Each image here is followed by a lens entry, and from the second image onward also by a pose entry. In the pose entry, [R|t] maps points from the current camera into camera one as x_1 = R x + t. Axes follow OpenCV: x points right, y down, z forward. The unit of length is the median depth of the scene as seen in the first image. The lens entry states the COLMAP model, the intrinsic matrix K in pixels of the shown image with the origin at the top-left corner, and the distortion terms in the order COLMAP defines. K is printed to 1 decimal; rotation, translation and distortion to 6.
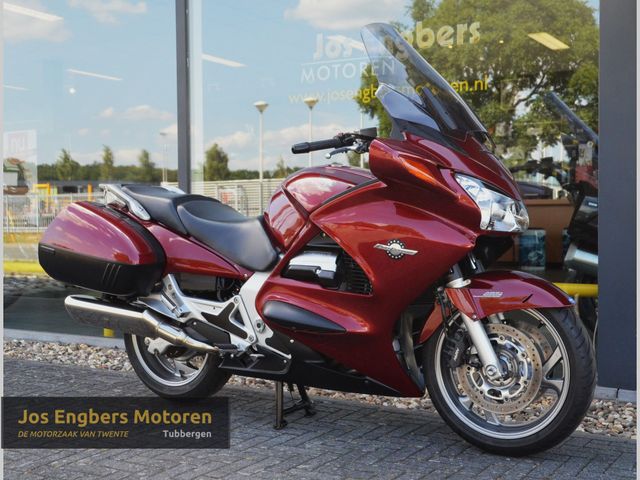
lens RADIAL K [[846.2, 0, 337.1], [0, 846.2, 254.5], [0, 0, 1]] dist [-0.016643, 0.583380]
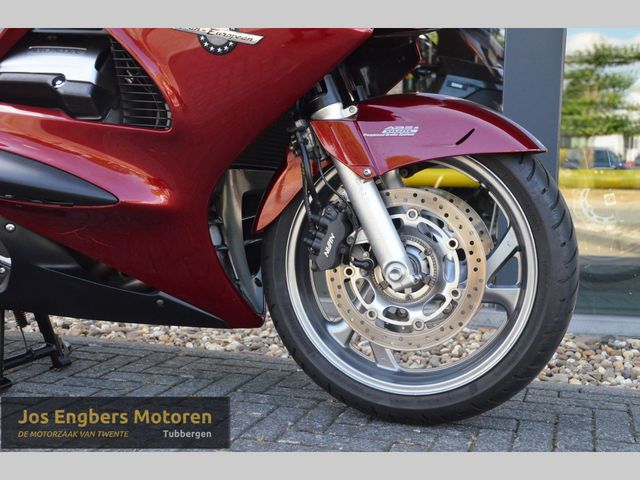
lens RADIAL K [[846.2, 0, 337.1], [0, 846.2, 254.5], [0, 0, 1]] dist [-0.016643, 0.583380]
pose [[0.970914, -0.005566, 0.239364, 0.014639], [-0.009431, 0.998065, 0.061461, 0.082098], [-0.239243, -0.061931, 0.968983, 0.429738]]
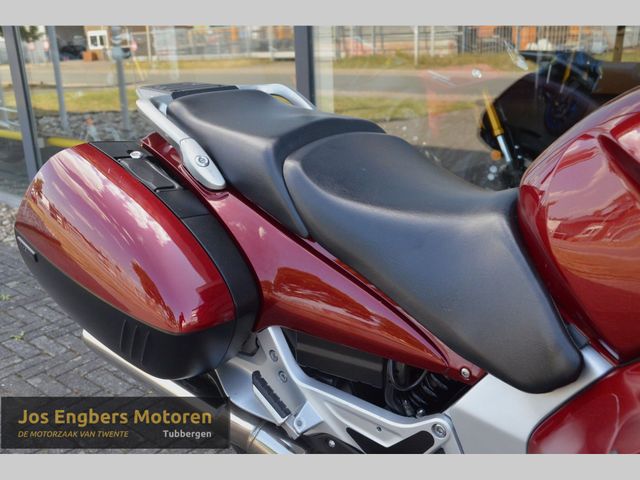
lens RADIAL K [[655.7, 0, 320.0], [0, 655.7, 240.0], [0, 0, 1]] dist [-0.051330, 0.006181]
pose [[0.985302, 0.022430, -0.169344, -0.128720], [0.021458, 0.967238, 0.252962, -0.109934], [0.169470, -0.252878, 0.952540, 0.758253]]
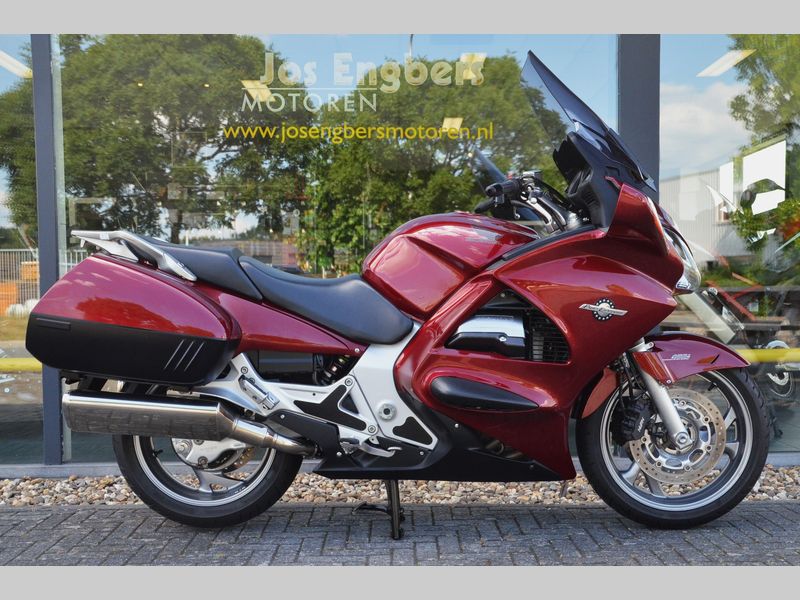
lens RADIAL K [[994.5, 0, 399.8], [0, 994.5, 348.0], [0, 0, 1]] dist [0.029441, 0.055525]
pose [[0.852936, -0.030062, 0.521149, -0.579330], [0.029225, 0.999525, 0.009826, 0.015404], [-0.521196, 0.006850, 0.853409, 0.195456]]
